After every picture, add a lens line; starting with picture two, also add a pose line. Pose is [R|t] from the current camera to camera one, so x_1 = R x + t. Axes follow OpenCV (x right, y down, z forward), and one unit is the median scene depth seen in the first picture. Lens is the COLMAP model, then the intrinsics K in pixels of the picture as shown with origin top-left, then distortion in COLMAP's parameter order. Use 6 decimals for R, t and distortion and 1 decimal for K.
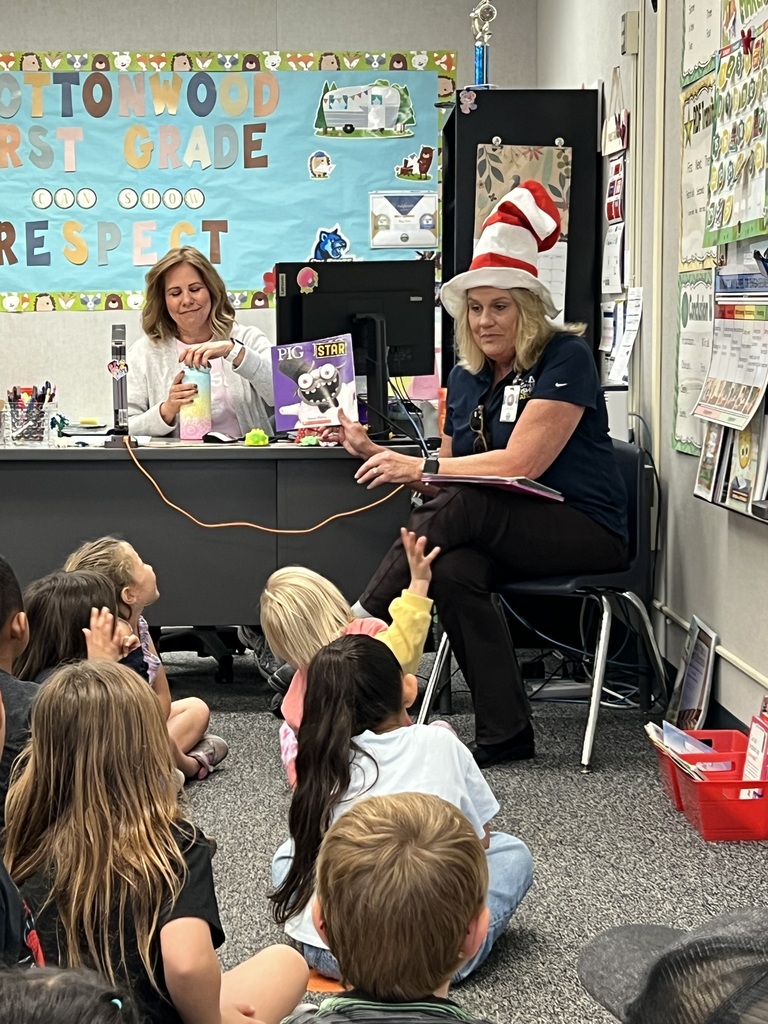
lens RADIAL K [[2054.1, 0, 383.0], [0, 2054.1, 513.3], [0, 0, 1]] dist [0.269743, 0.000000]
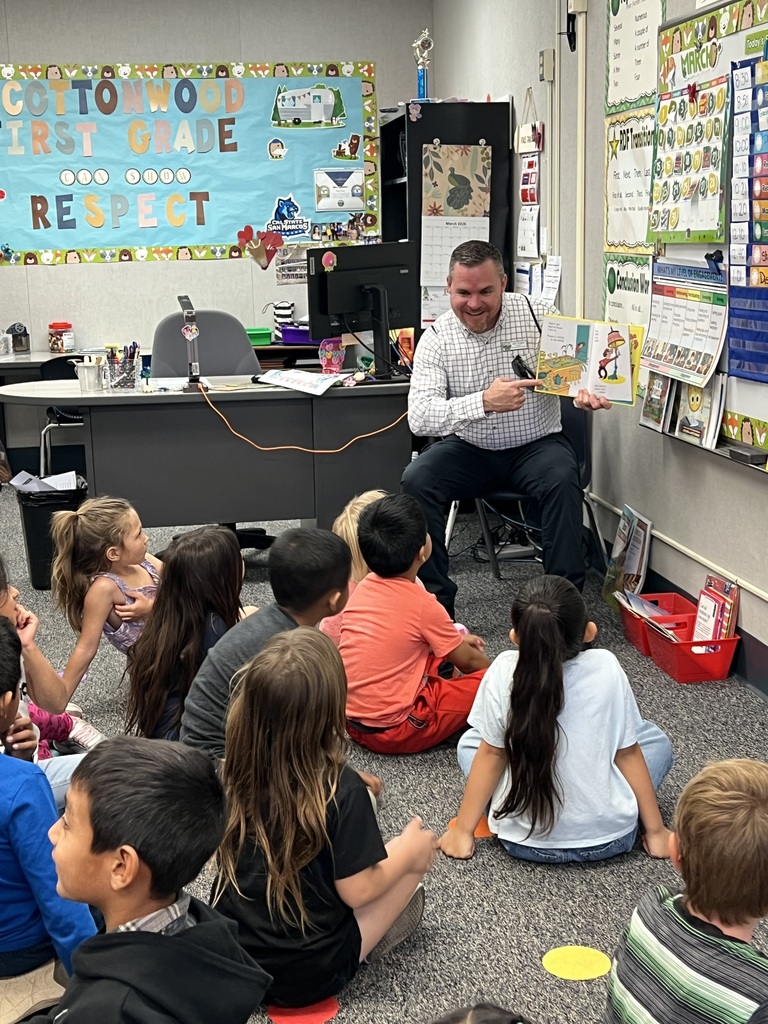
lens RADIAL K [[1436.3, 0, 384.3], [0, 1436.3, 512.2], [0, 0, 1]] dist [0.131113, 0.000000]
pose [[0.992826, -0.040535, 0.112484, -0.093753], [0.027934, 0.993380, 0.111424, -0.045454], [-0.116256, -0.107482, 0.987387, 0.046284]]
